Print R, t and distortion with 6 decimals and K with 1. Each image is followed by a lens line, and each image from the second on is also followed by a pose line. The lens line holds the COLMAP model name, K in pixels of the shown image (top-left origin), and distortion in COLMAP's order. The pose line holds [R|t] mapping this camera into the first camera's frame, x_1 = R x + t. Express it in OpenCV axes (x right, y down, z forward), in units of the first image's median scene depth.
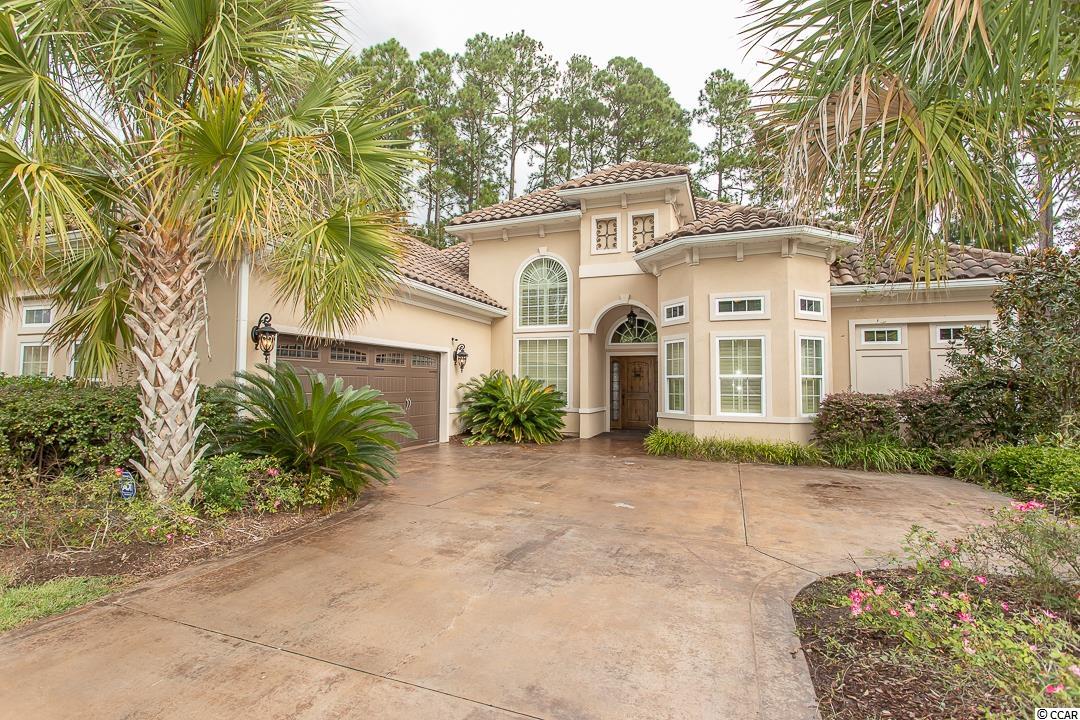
lens RADIAL K [[527.7, 0, 531.9], [0, 527.7, 359.1], [0, 0, 1]] dist [0.001074, 0.003730]
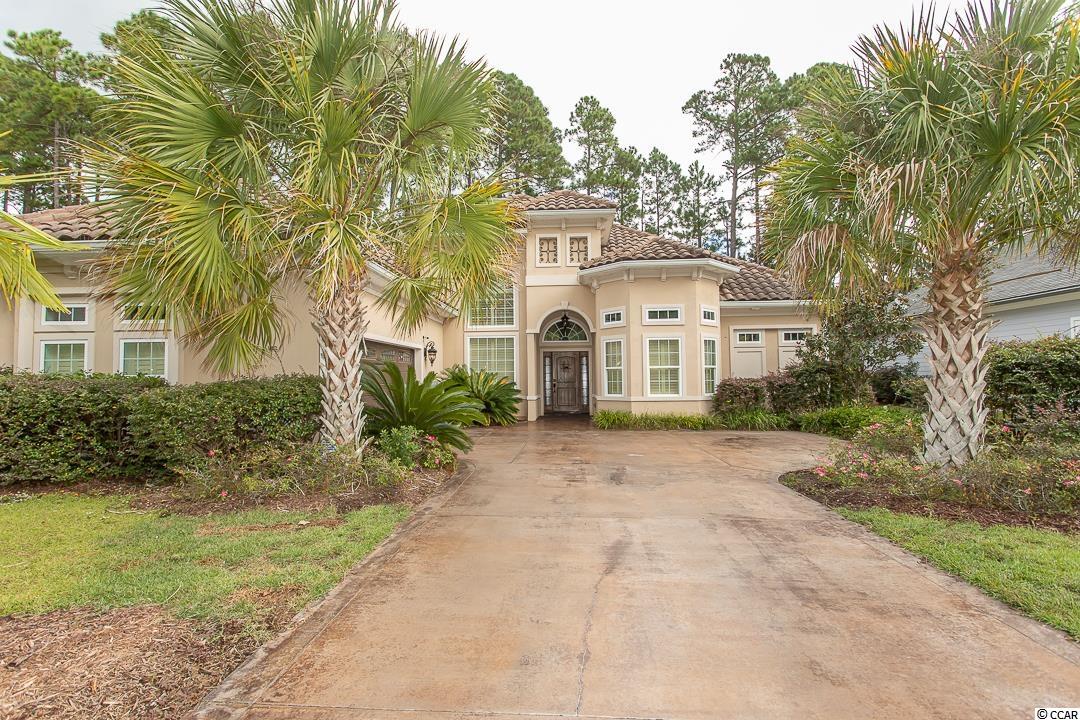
lens RADIAL K [[527.7, 0, 538.7], [0, 527.7, 362.4], [0, 0, 1]] dist [0.001074, 0.003730]
pose [[0.954677, -0.007937, 0.297538, -0.258178], [0.002999, 0.999850, 0.017050, -0.002770], [-0.297629, -0.015385, 0.954558, -0.157677]]
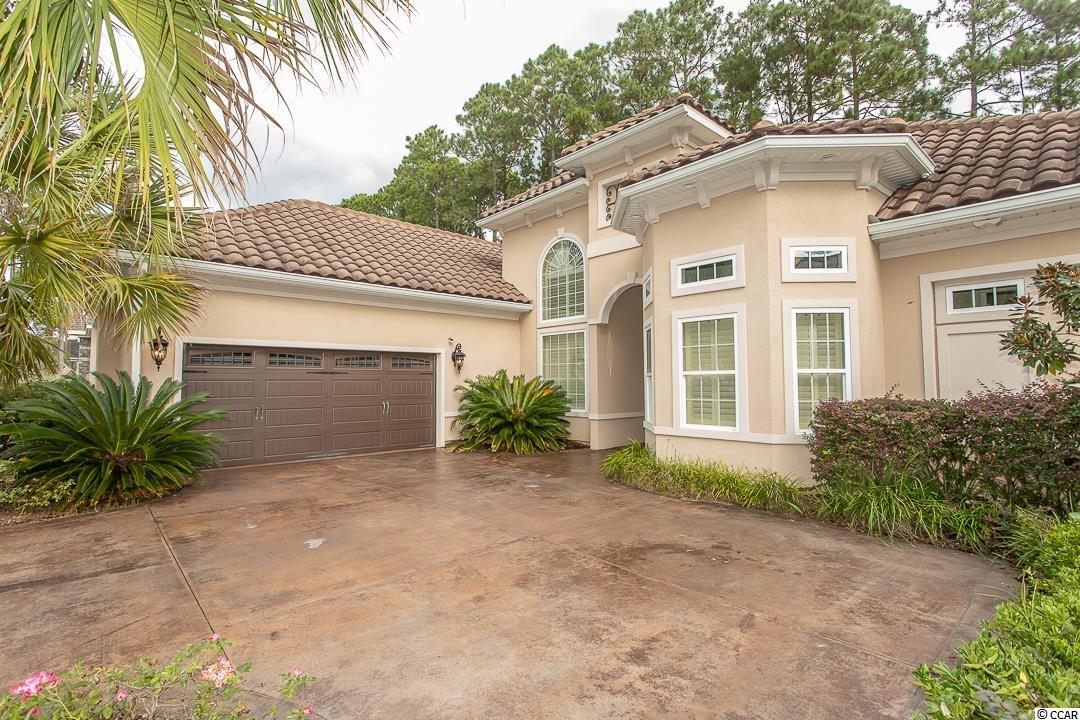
lens RADIAL K [[527.7, 0, 522.2], [0, 527.7, 356.4], [0, 0, 1]] dist [0.001074, 0.003730]
pose [[0.884572, -0.035017, -0.465088, 0.416787], [0.034009, 0.999366, -0.010560, 0.007885], [0.465163, -0.006476, 0.885202, 0.223122]]
